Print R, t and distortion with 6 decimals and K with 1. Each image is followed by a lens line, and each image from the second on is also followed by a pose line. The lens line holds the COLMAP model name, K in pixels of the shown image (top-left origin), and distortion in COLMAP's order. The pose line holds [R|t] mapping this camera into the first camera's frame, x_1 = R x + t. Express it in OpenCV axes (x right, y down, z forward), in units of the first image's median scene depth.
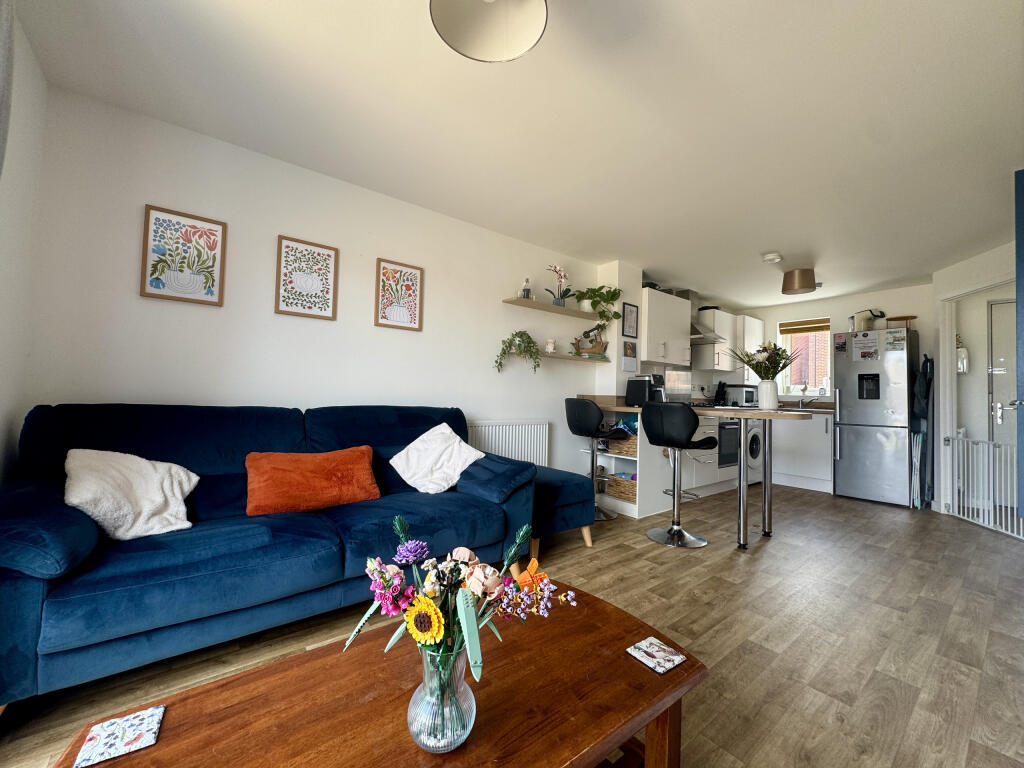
lens RADIAL K [[407.5, 0, 512.5], [0, 407.5, 382.2], [0, 0, 1]] dist [-0.002338, -0.000070]
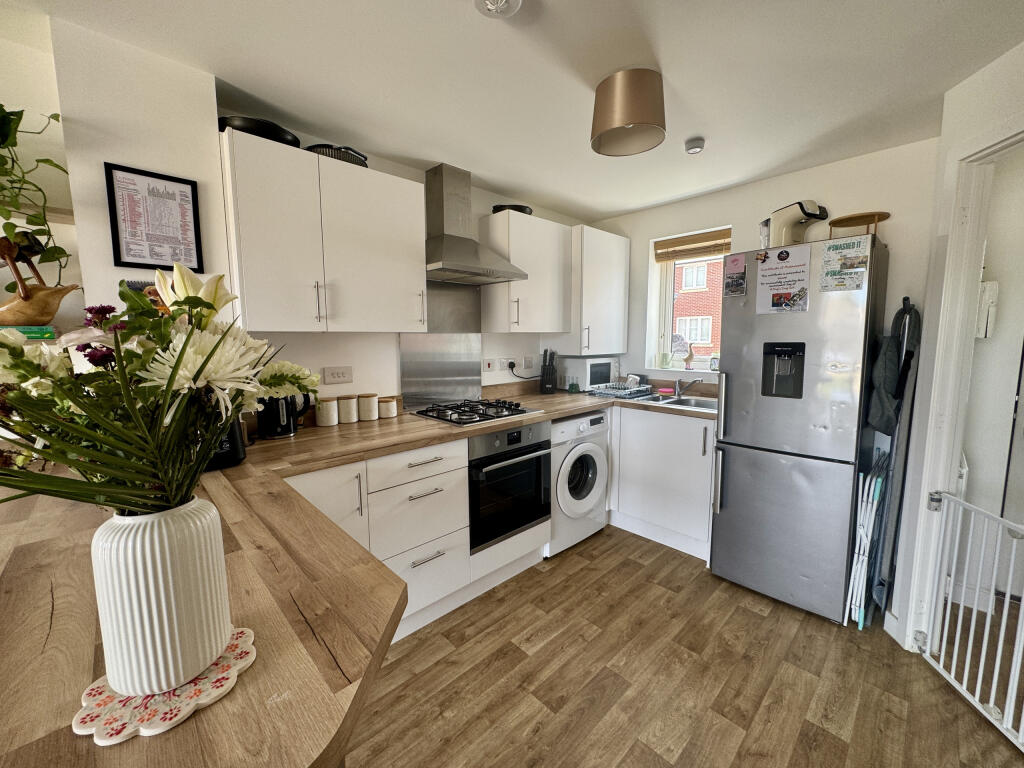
lens RADIAL K [[407.5, 0, 513.3], [0, 407.5, 383.9], [0, 0, 1]] dist [-0.002338, -0.000070]
pose [[0.995003, -0.044905, 0.089177, 0.524268], [0.031362, 0.988514, 0.147838, -0.051549], [-0.094791, -0.144302, 0.984983, 0.565413]]
